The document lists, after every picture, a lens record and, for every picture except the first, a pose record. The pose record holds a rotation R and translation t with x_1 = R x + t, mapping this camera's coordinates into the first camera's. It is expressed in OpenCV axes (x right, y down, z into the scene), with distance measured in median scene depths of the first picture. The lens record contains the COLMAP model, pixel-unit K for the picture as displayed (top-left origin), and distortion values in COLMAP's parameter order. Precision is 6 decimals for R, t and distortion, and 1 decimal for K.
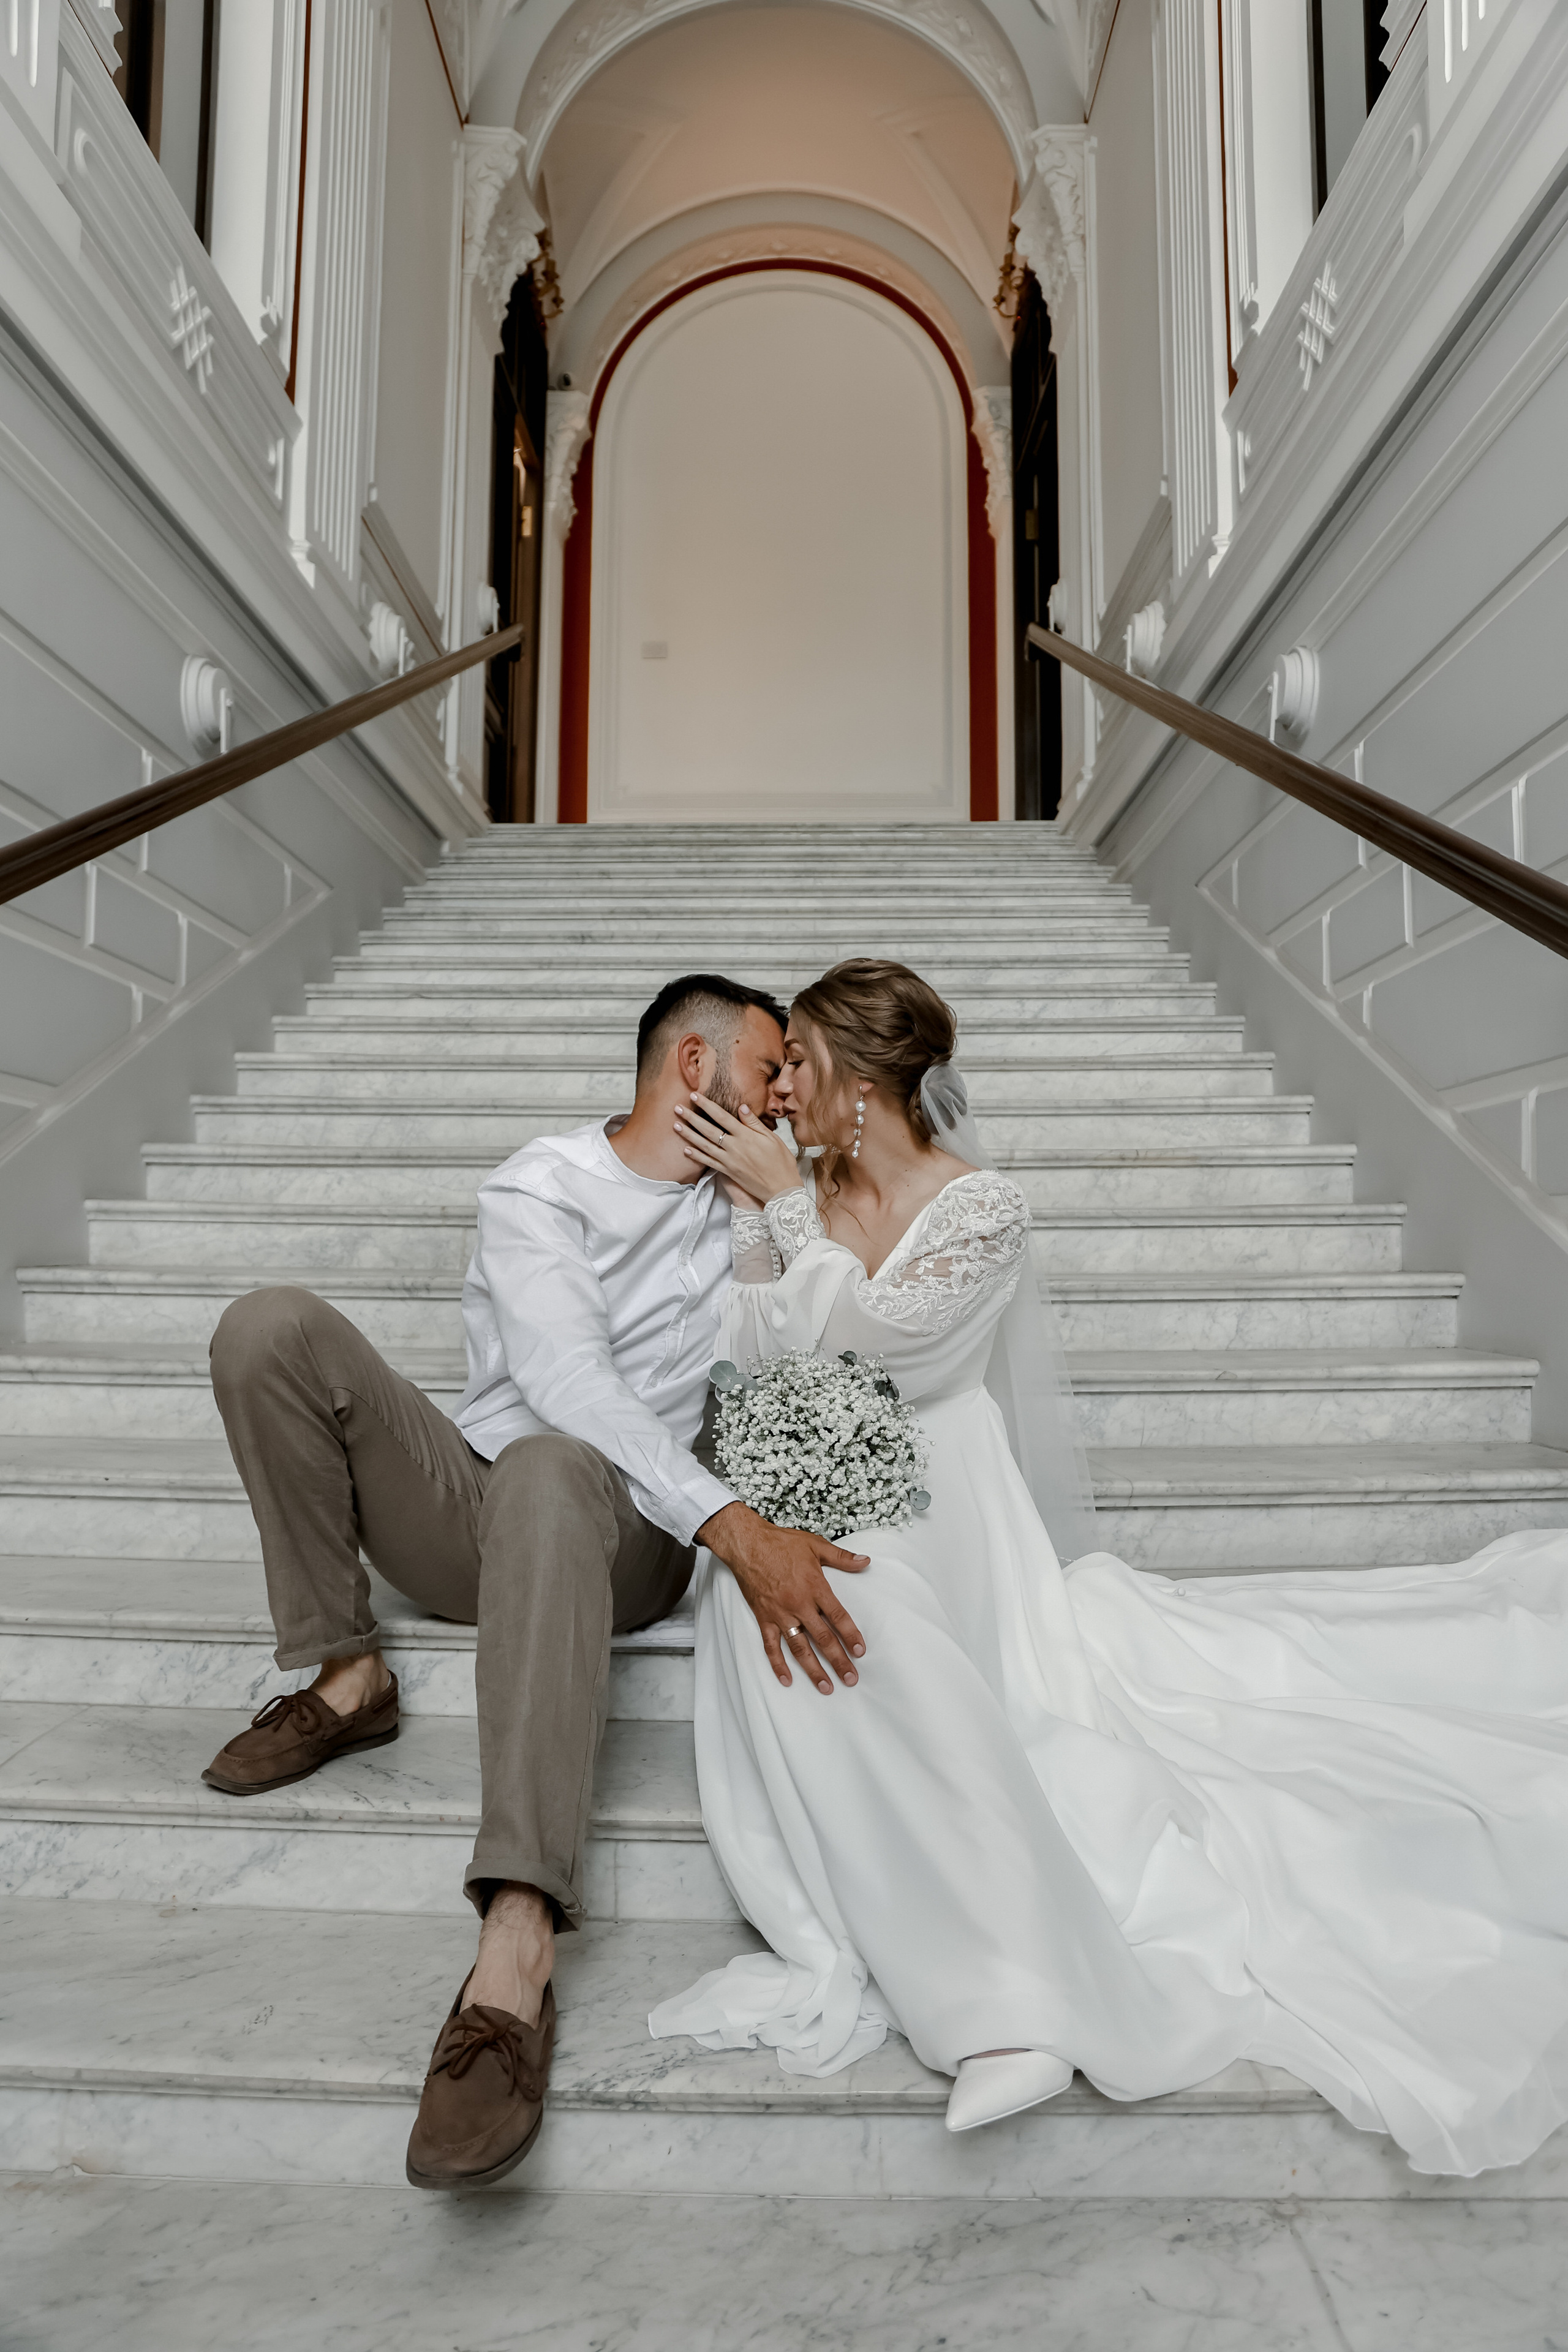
lens RADIAL K [[1650.8, 0, 753.1], [0, 1650.8, 1178.7], [0, 0, 1]] dist [-0.109453, 0.070403]
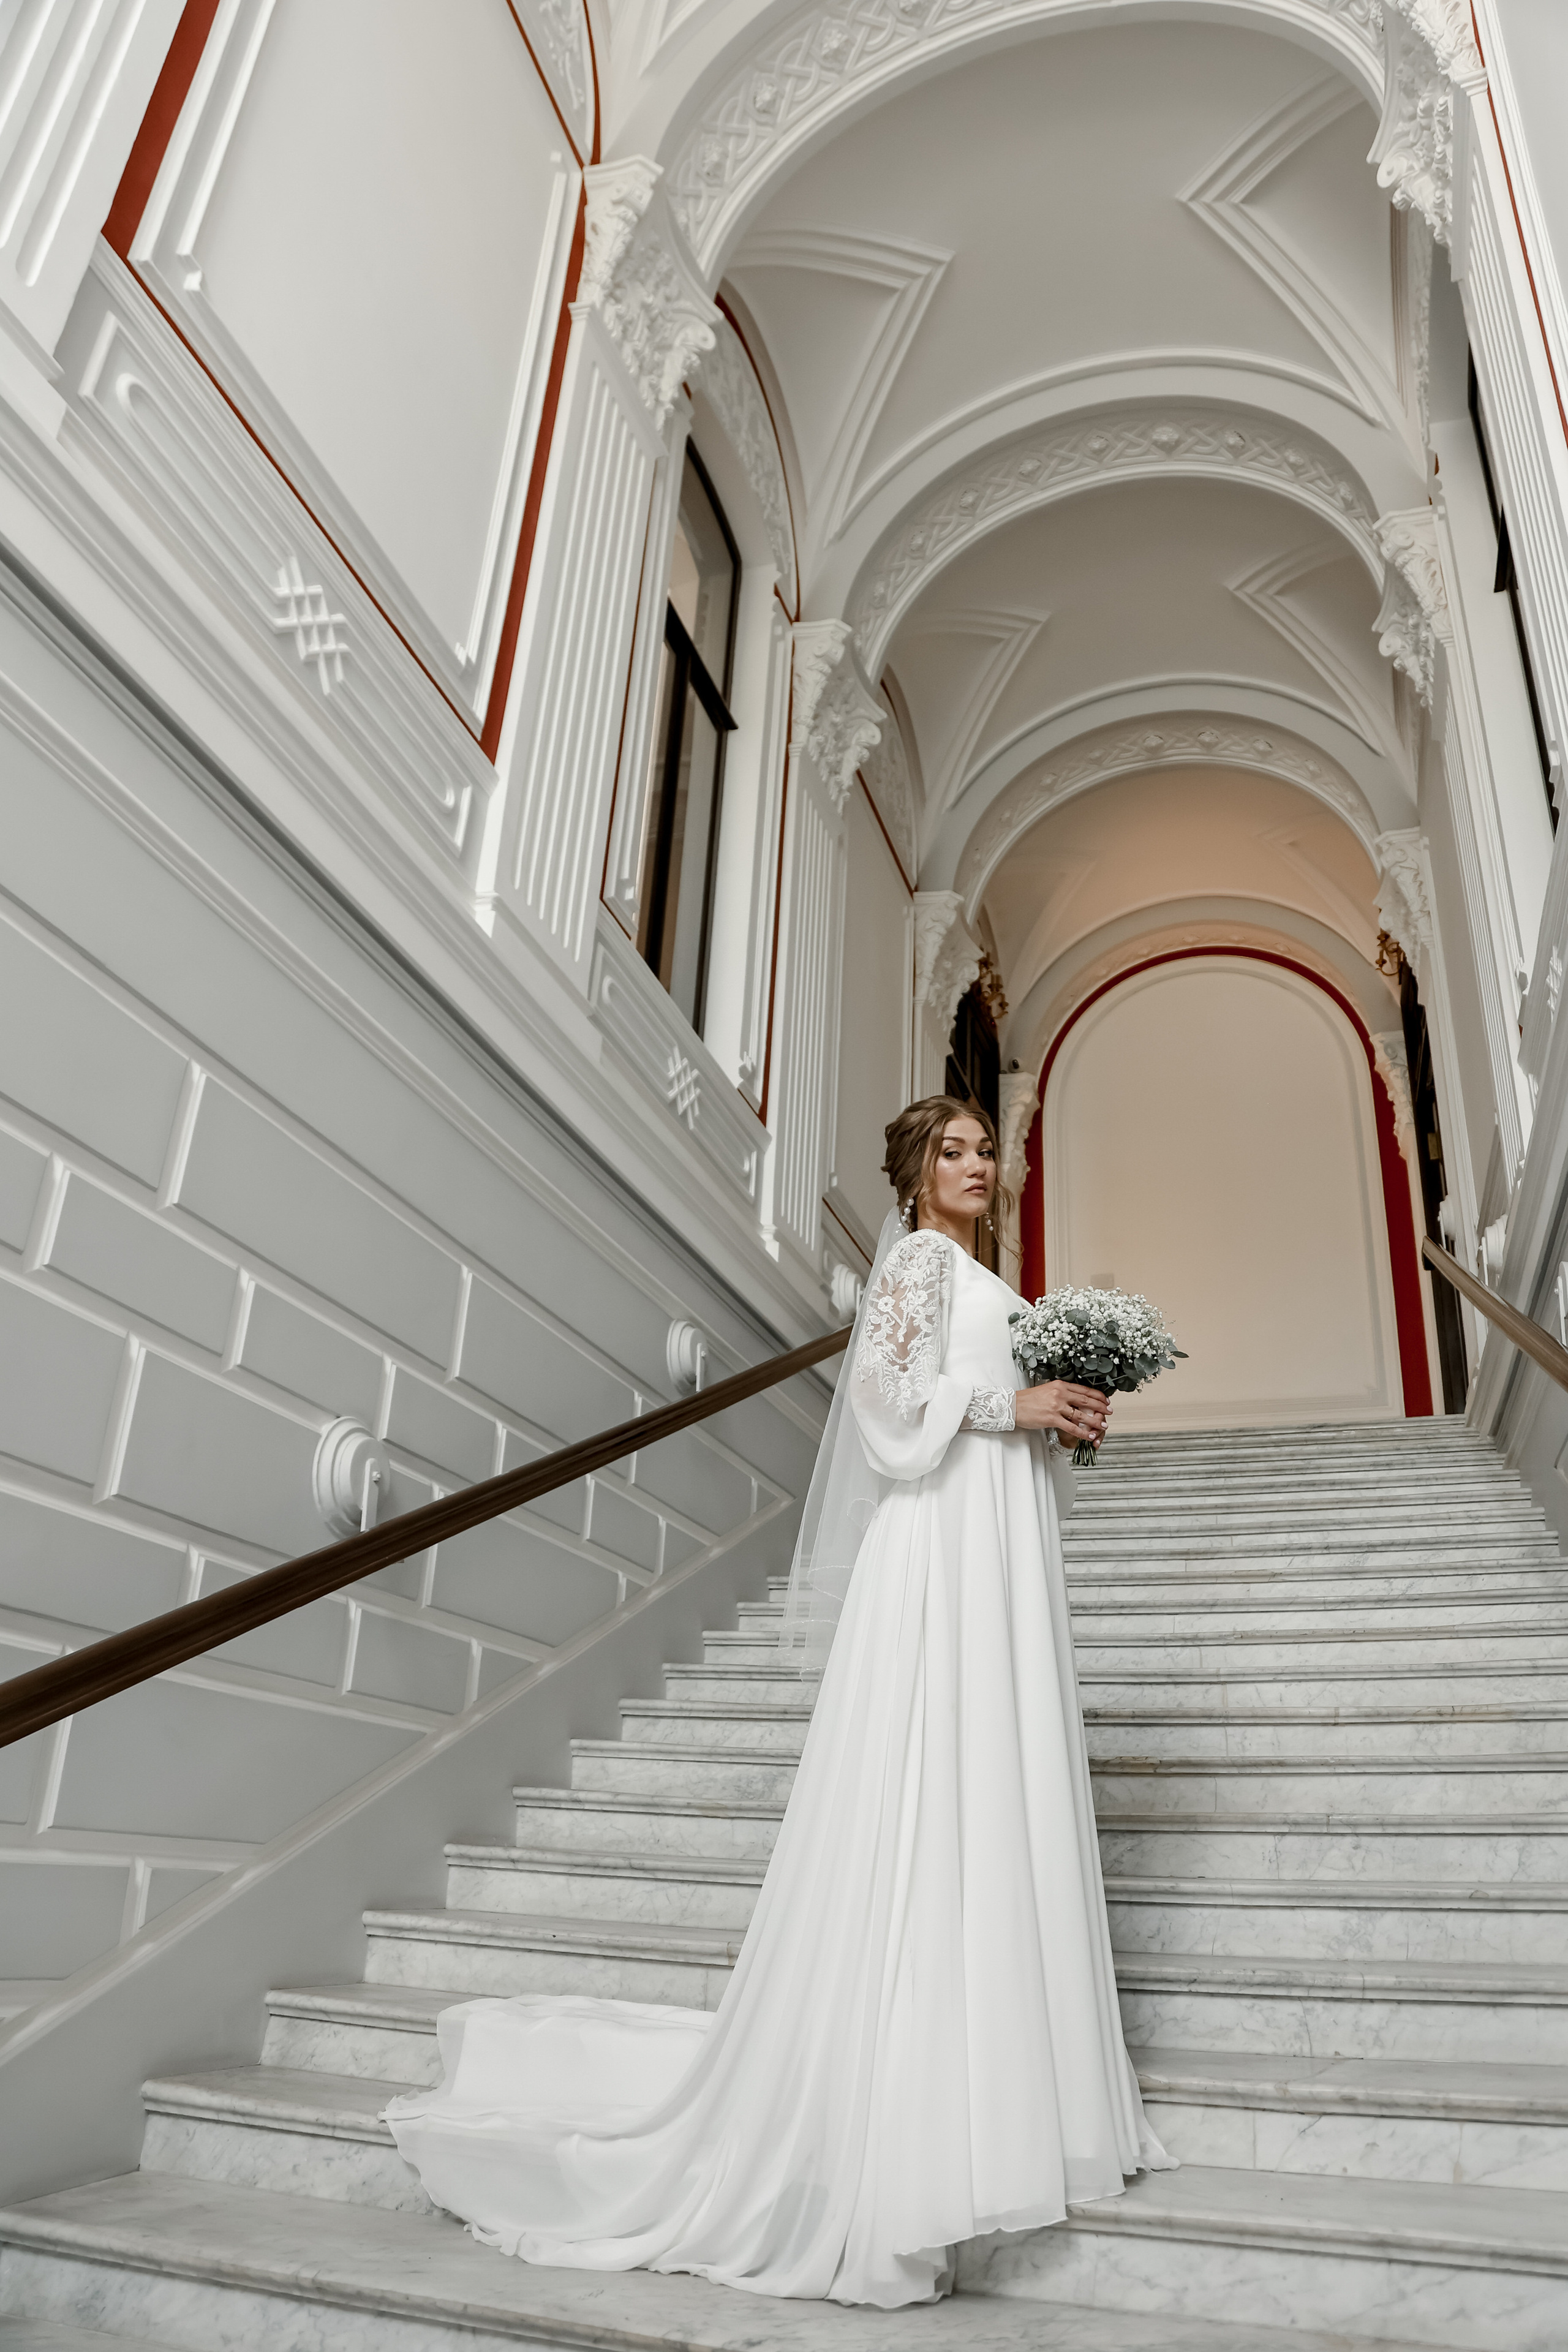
lens RADIAL K [[1650.8, 0, 753.1], [0, 1650.8, 1178.7], [0, 0, 1]] dist [-0.109453, 0.070403]
pose [[0.947647, -0.085330, -0.307708, 0.118591], [-0.032230, 0.933154, -0.358028, 0.042558], [0.317690, 0.349202, 0.881550, -0.180534]]
